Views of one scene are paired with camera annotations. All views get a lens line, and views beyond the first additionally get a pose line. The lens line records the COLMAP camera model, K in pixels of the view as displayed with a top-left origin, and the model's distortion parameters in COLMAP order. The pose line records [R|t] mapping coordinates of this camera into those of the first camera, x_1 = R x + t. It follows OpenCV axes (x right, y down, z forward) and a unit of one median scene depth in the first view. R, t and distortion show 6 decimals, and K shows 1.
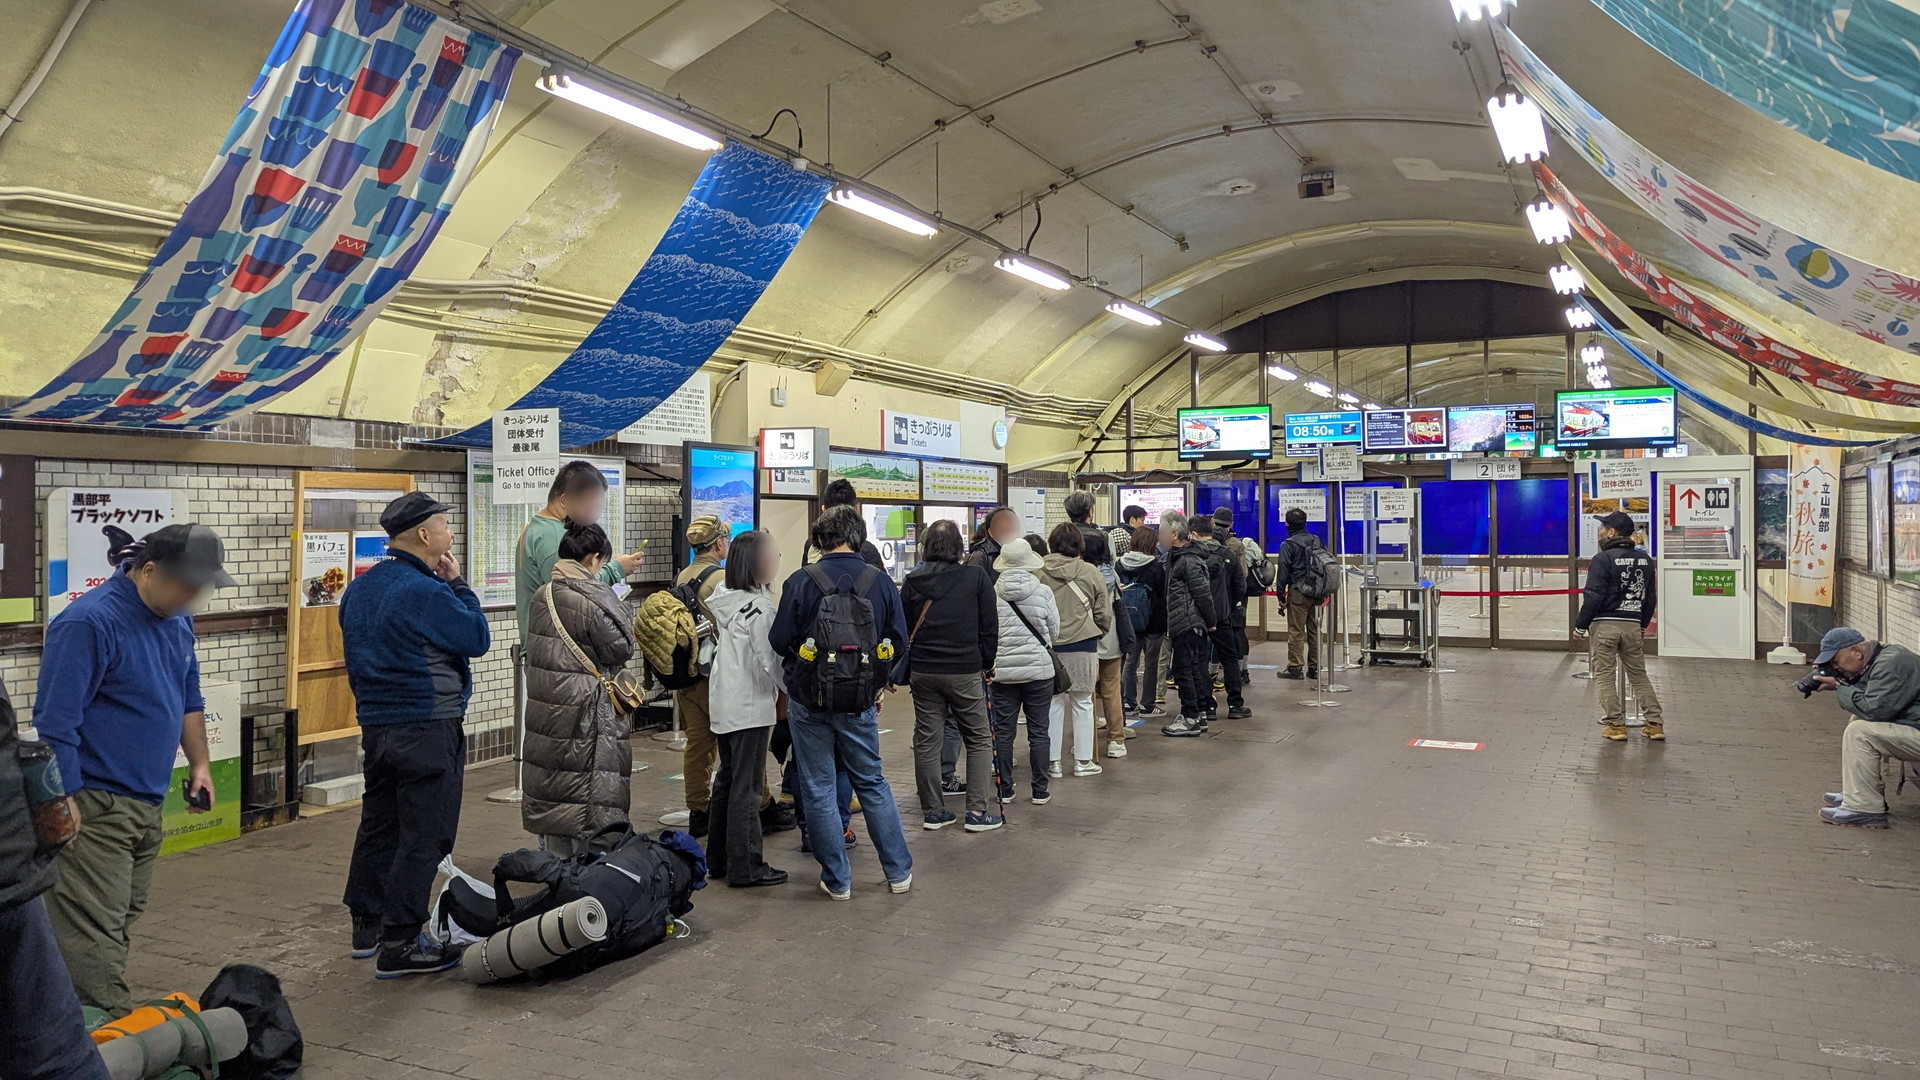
lens RADIAL K [[1338.7, 0, 958.4], [0, 1338.7, 524.3], [0, 0, 1]] dist [0.002320, -0.000998]
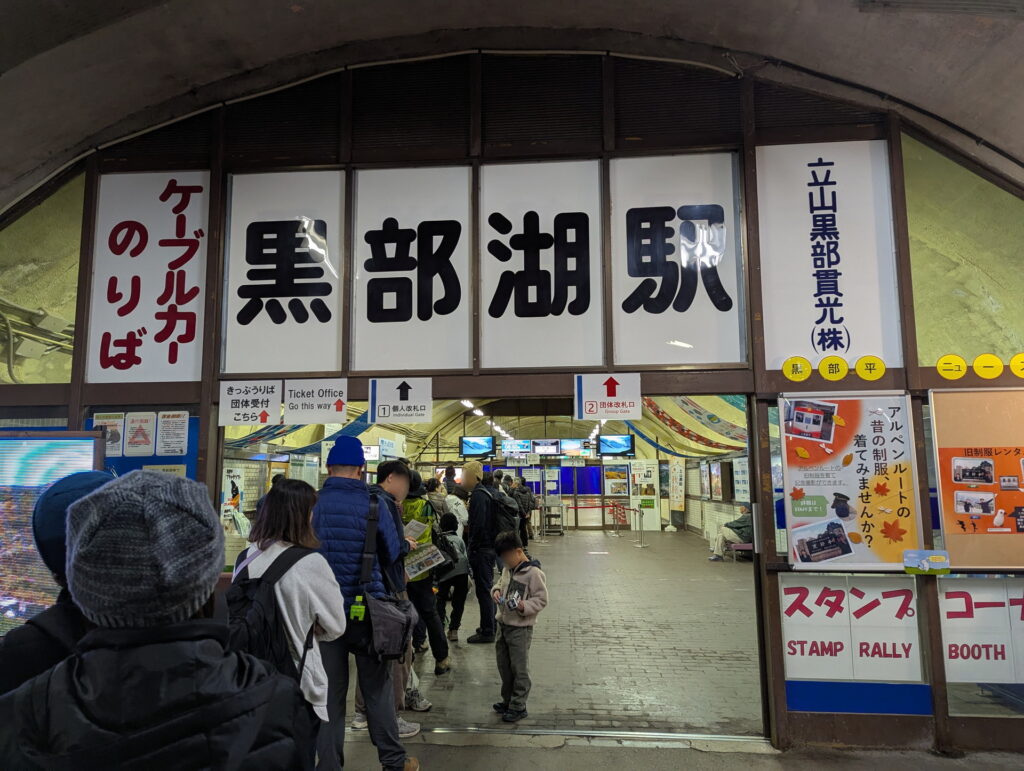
lens RADIAL K [[718.8, 0, 511.6], [0, 718.8, 390.0], [0, 0, 1]] dist [0.004365, 0.000265]
pose [[0.918896, 0.051987, 0.391059, -0.319955], [0.000415, 0.991151, -0.132737, 0.006474], [-0.394499, 0.122133, 0.910744, -0.315357]]
